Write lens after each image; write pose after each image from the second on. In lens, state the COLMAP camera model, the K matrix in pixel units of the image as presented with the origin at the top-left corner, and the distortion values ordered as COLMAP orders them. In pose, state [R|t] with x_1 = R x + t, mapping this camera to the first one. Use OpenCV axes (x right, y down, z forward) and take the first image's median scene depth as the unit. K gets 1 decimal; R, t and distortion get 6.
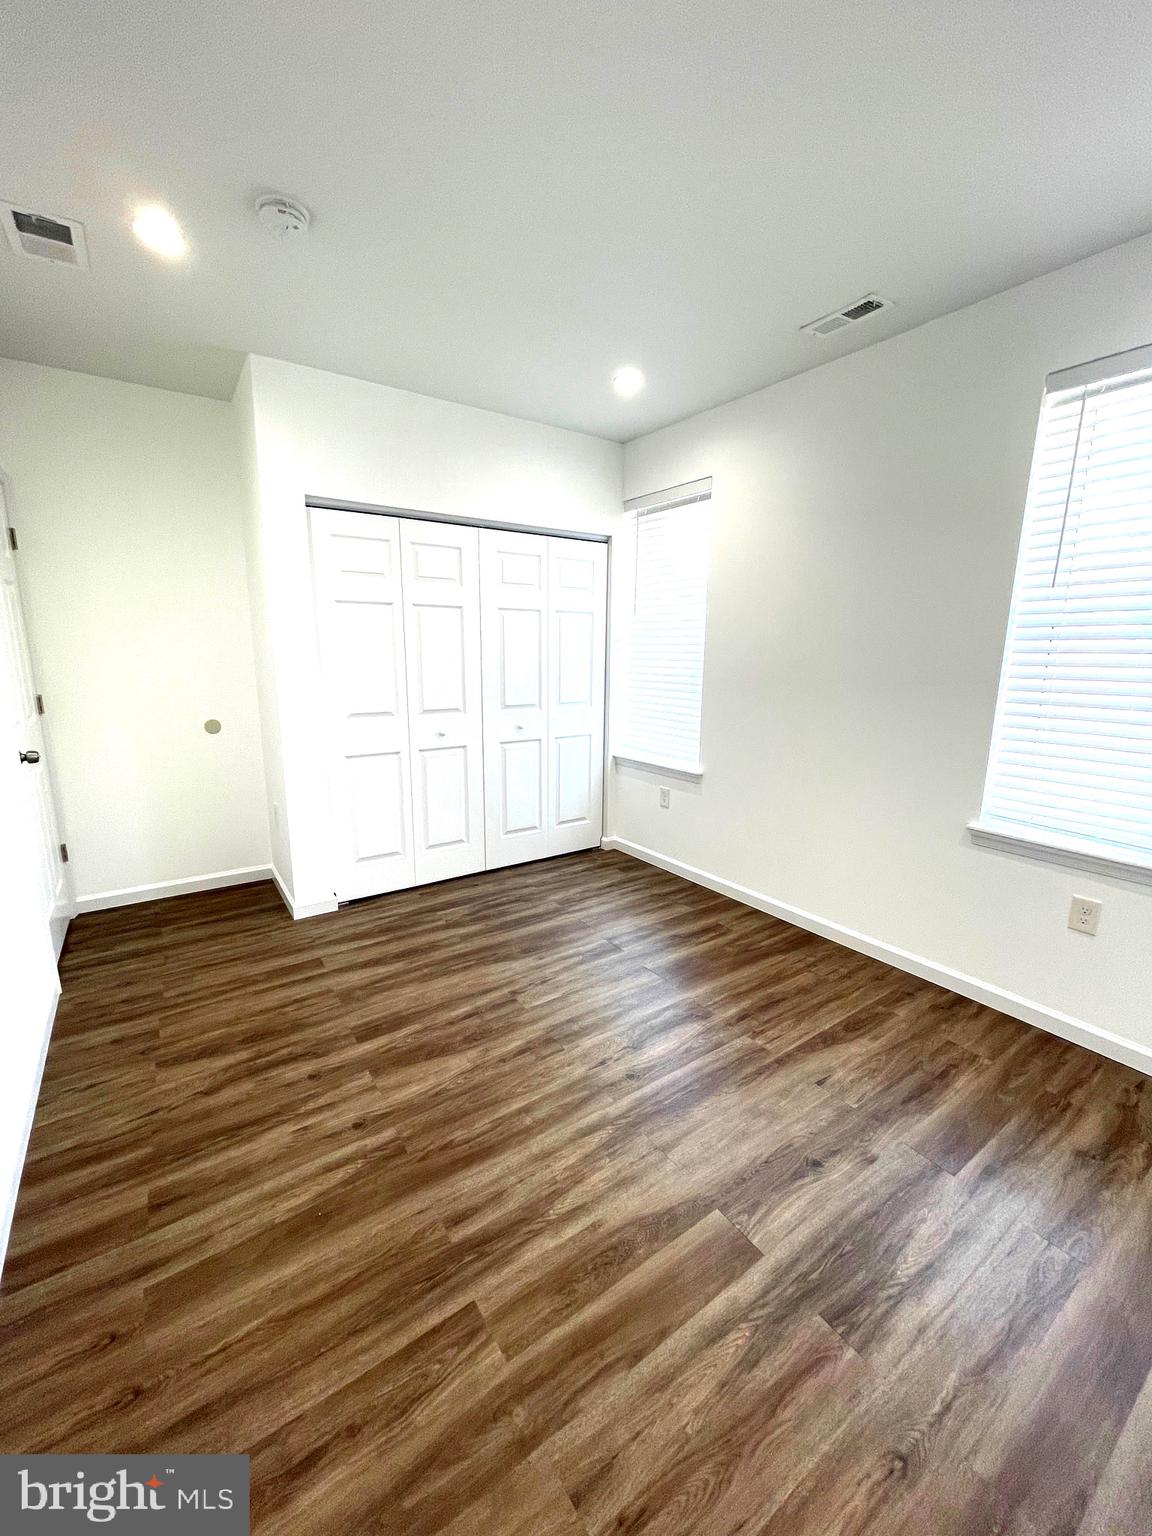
lens RADIAL K [[617.7, 0, 568.2], [0, 617.7, 771.8], [0, 0, 1]] dist [-0.002787, 0.000487]
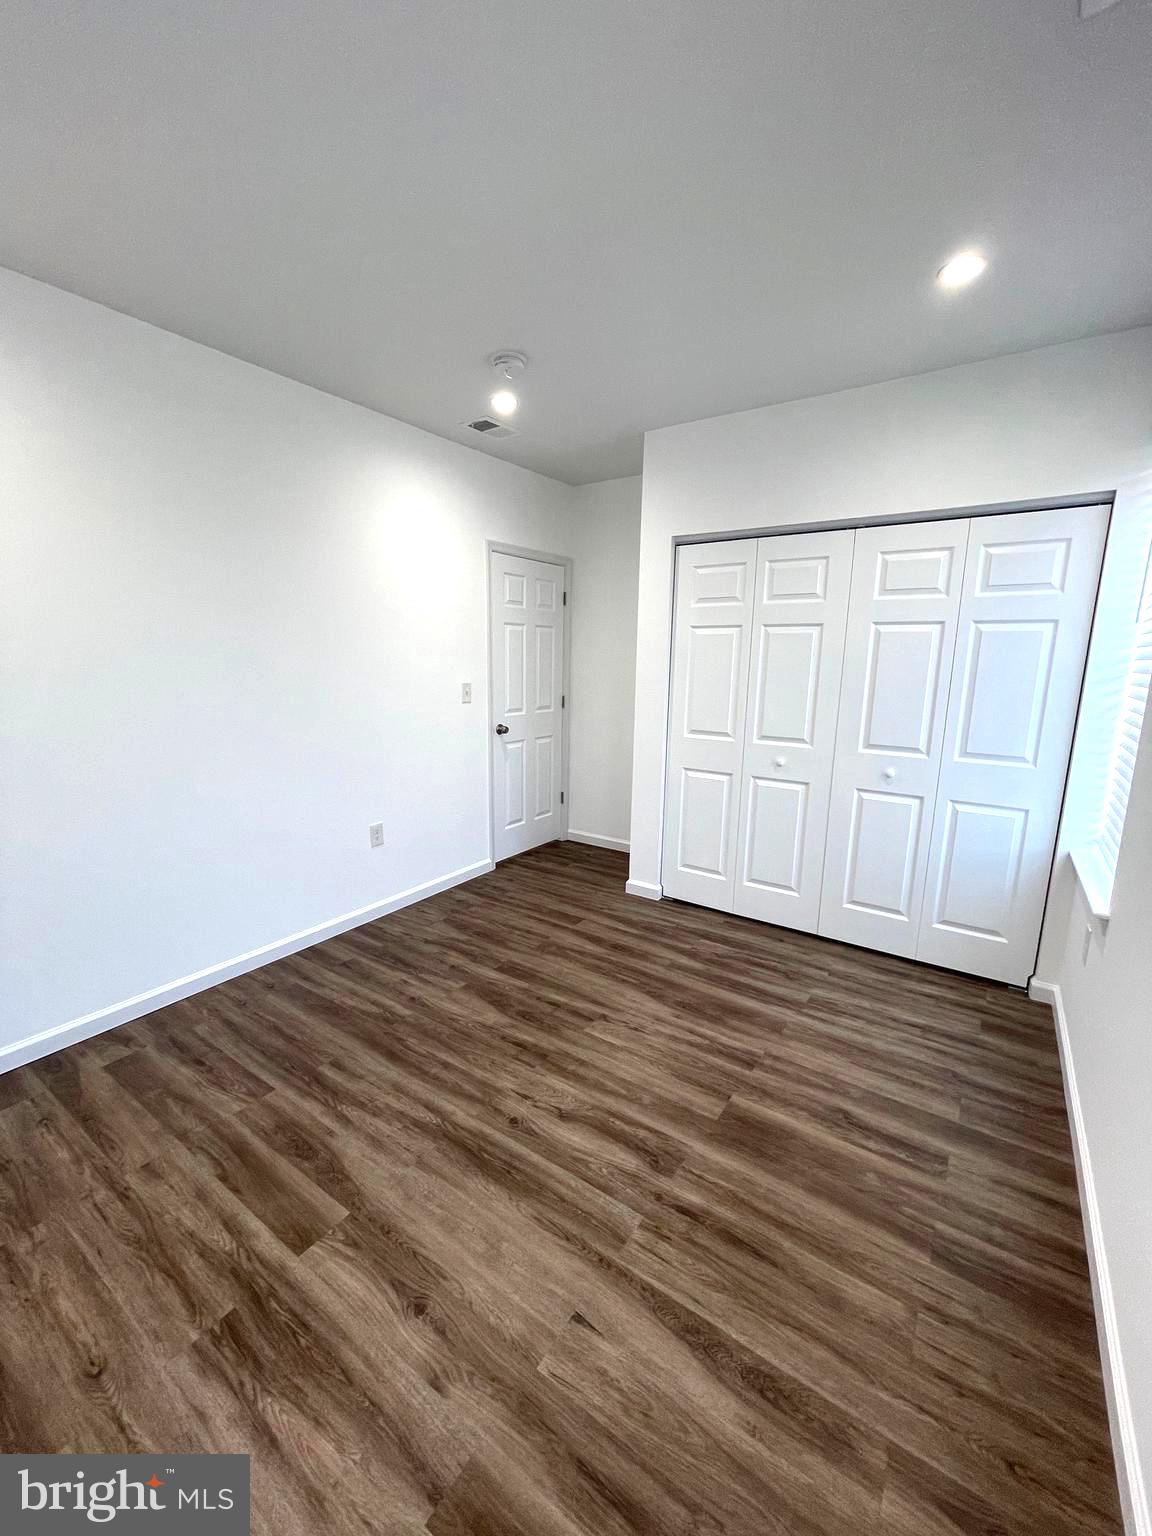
lens RADIAL K [[616.0, 0, 569.8], [0, 616.0, 773.4], [0, 0, 1]] dist [-0.001909, -0.000005]
pose [[0.351403, 0.172889, -0.920123, 0.888538], [-0.198278, 0.974251, 0.107335, -0.143346], [0.914987, 0.144722, 0.376635, 0.628485]]
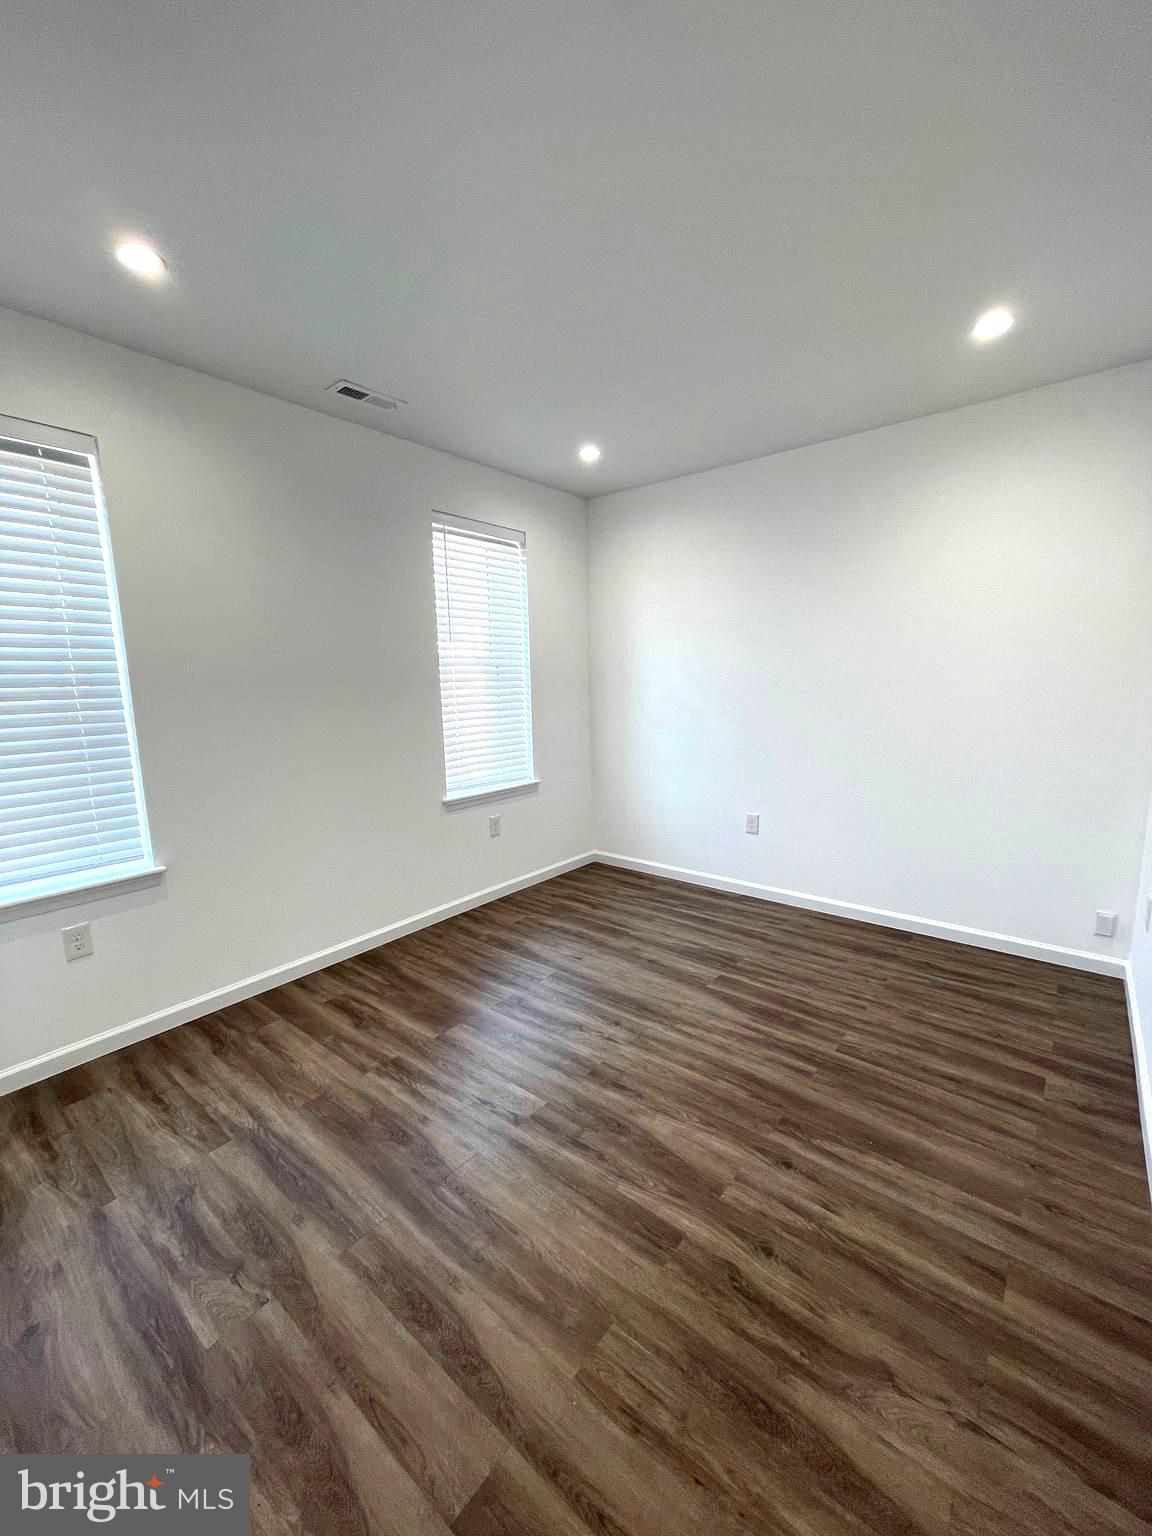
lens RADIAL K [[617.7, 0, 568.2], [0, 617.7, 771.8], [0, 0, 1]] dist [-0.002787, 0.000487]
pose [[-0.269630, -0.145835, 0.951857, -0.944484], [0.213351, 0.954853, 0.206730, -0.253803], [-0.939032, 0.258820, -0.226343, 1.208811]]
